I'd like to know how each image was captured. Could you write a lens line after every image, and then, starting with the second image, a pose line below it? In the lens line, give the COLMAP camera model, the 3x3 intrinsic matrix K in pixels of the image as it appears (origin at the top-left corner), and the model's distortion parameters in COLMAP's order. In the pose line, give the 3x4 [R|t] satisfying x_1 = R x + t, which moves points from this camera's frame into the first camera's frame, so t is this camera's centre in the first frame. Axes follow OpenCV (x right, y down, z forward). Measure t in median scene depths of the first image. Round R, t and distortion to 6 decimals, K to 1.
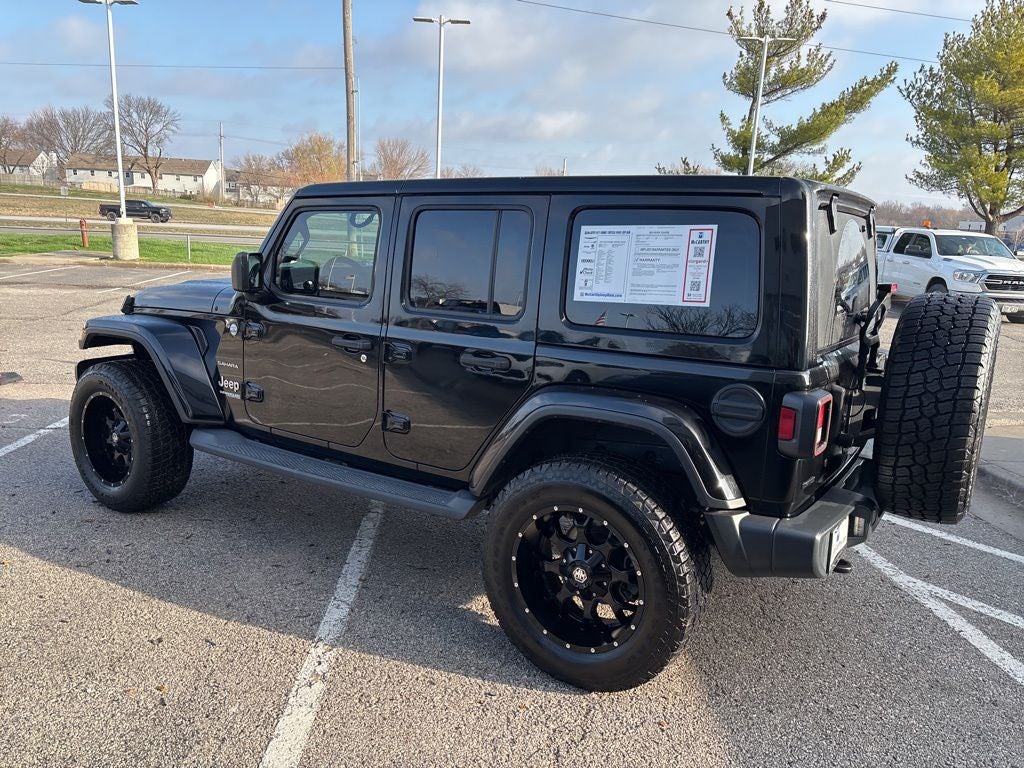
lens RADIAL K [[774.9, 0, 509.8], [0, 774.9, 386.6], [0, 0, 1]] dist [0.053488, -0.063881]
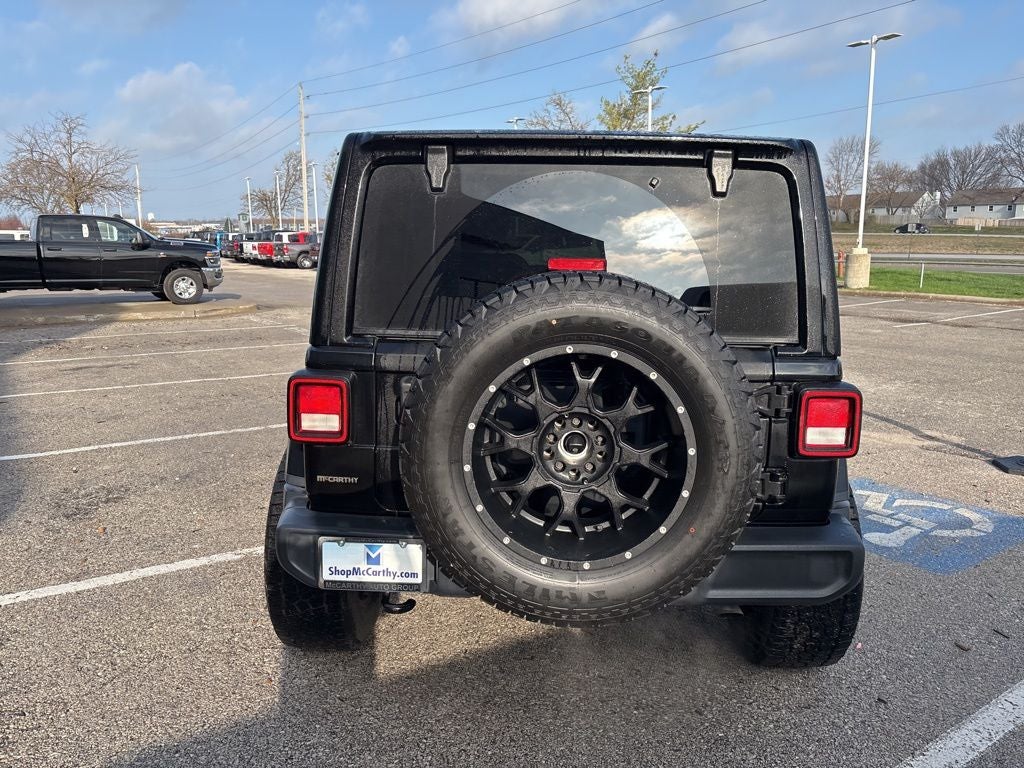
lens RADIAL K [[774.9, 0, 506.9], [0, 774.9, 382.5], [0, 0, 1]] dist [0.053488, -0.063881]
pose [[0.517727, 0.113965, -0.847921, 0.794496], [-0.157496, 0.986846, 0.036472, -0.029333], [0.840924, 0.114662, 0.528866, 0.452870]]
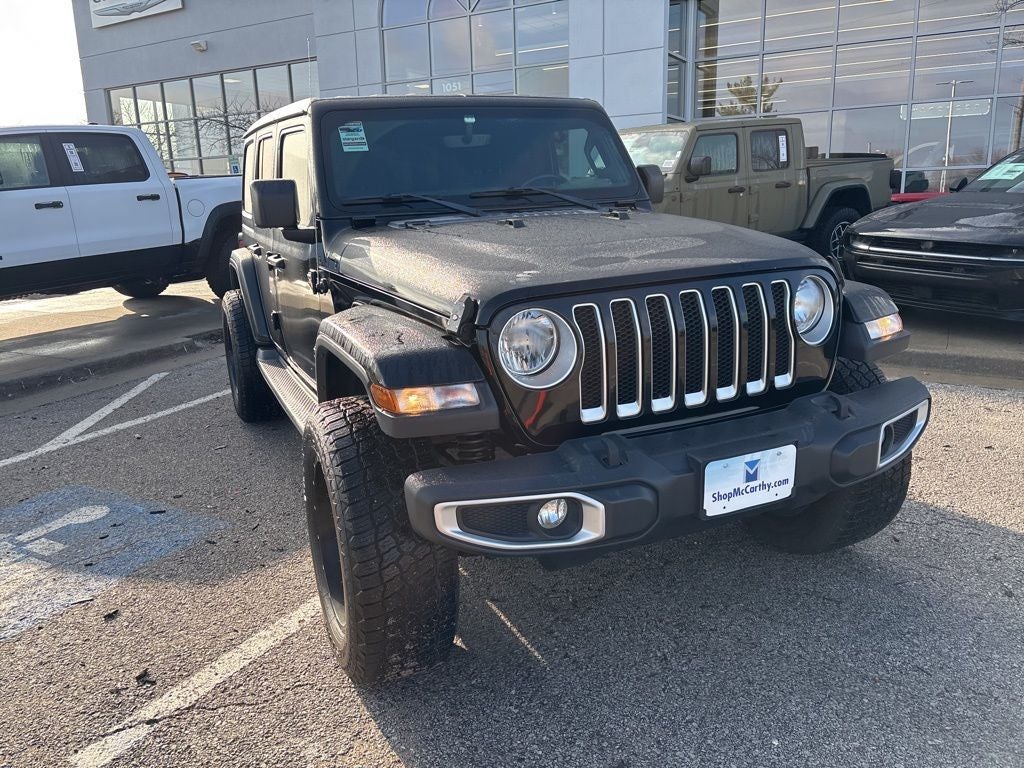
lens RADIAL K [[774.9, 0, 509.3], [0, 774.9, 378.6], [0, 0, 1]] dist [0.053488, -0.063881]
pose [[-0.841485, -0.144264, 0.520665, -0.701498], [0.104525, 0.902016, 0.418857, -0.342234], [-0.530074, 0.406884, -0.743954, 1.832579]]
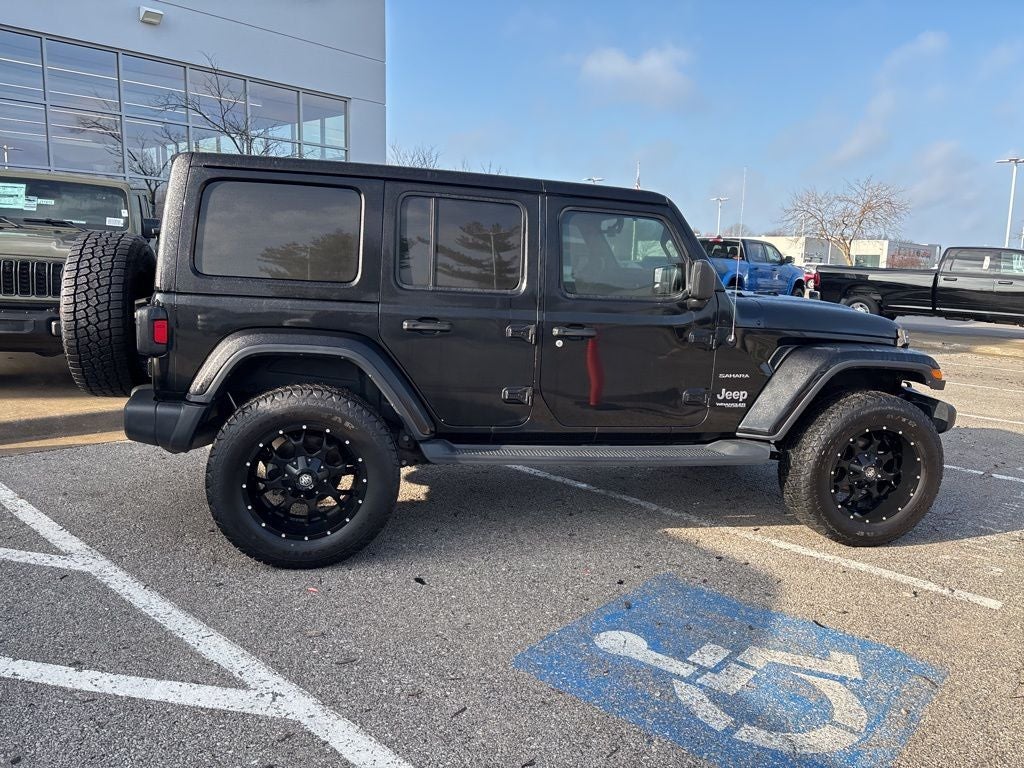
lens RADIAL K [[774.9, 0, 507.9], [0, 774.9, 387.5], [0, 0, 1]] dist [0.053488, -0.063881]
pose [[-0.692674, 0.049880, -0.719524, 0.800496], [-0.214879, 0.938032, 0.271888, -0.282696], [0.688499, 0.342940, -0.639032, 1.802250]]
